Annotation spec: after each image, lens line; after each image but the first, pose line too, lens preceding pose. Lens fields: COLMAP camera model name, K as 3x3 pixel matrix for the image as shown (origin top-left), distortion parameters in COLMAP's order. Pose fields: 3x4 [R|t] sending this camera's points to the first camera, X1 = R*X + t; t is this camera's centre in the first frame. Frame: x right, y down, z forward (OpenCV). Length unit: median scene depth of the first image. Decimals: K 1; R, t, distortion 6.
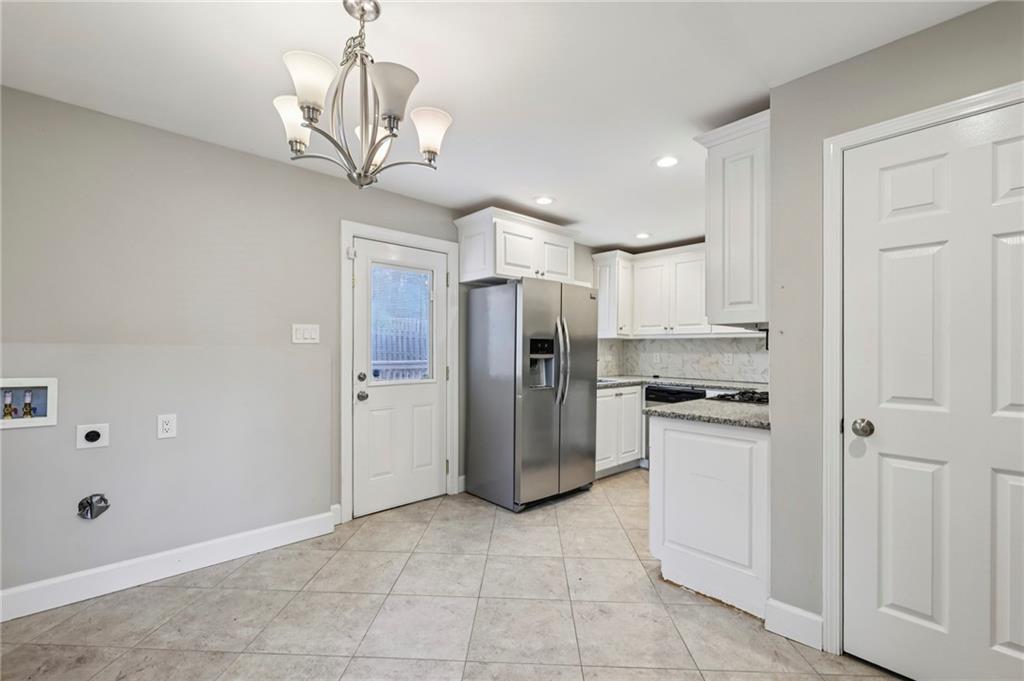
lens RADIAL K [[442.1, 0, 509.5], [0, 442.1, 350.6], [0, 0, 1]] dist [0.006161, -0.000662]
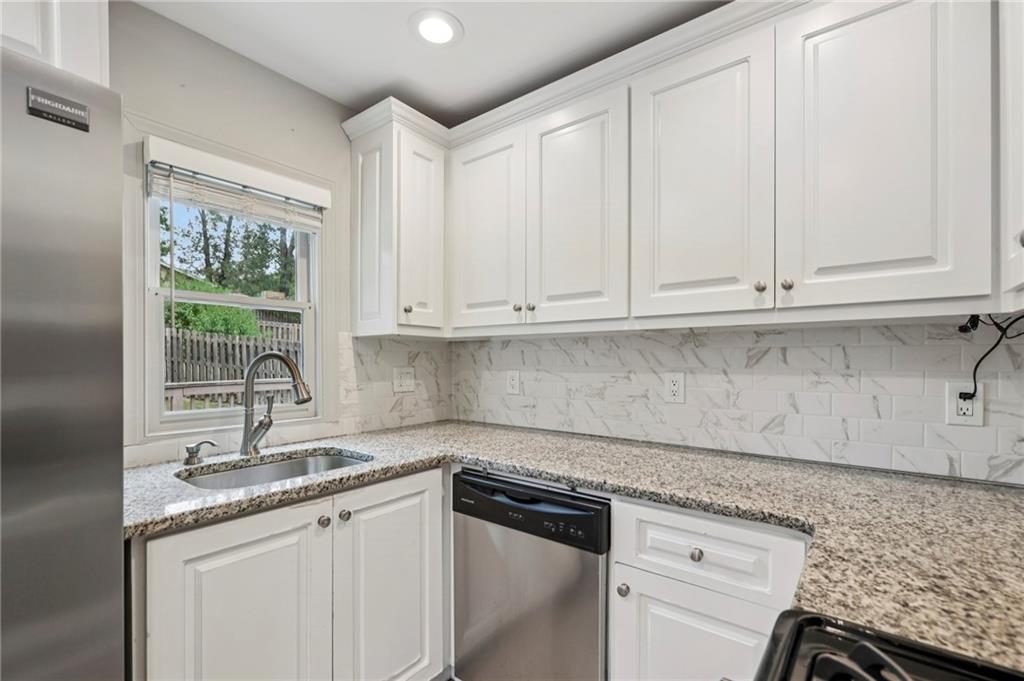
lens RADIAL K [[442.1, 0, 521.7], [0, 442.1, 358.1], [0, 0, 1]] dist [0.006161, -0.000662]
pose [[0.987101, -0.008306, 0.159884, 0.429046], [0.009090, 0.999950, -0.004174, -0.008398], [-0.159842, 0.005573, 0.987127, 0.907330]]
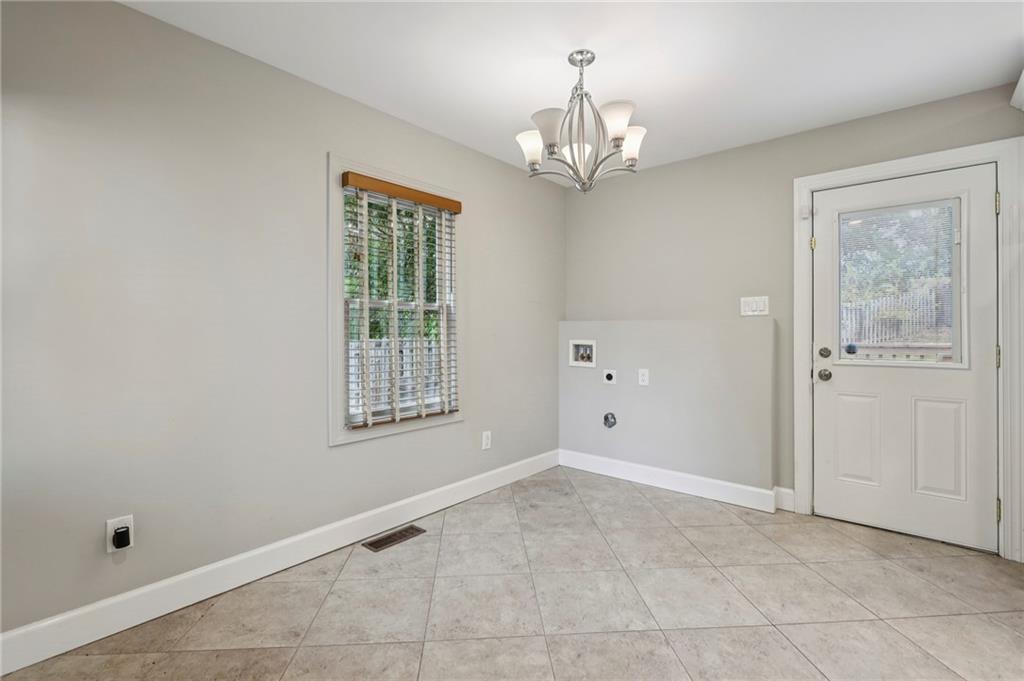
lens RADIAL K [[466.3, 0, 508.5], [0, 466.3, 331.2], [0, 0, 1]] dist [-0.015887, 0.001200]
pose [[0.105864, -0.008714, -0.994342, 0.486685], [-0.001174, 0.999960, -0.008888, 0.026958], [0.994380, 0.002108, 0.105850, 0.303139]]
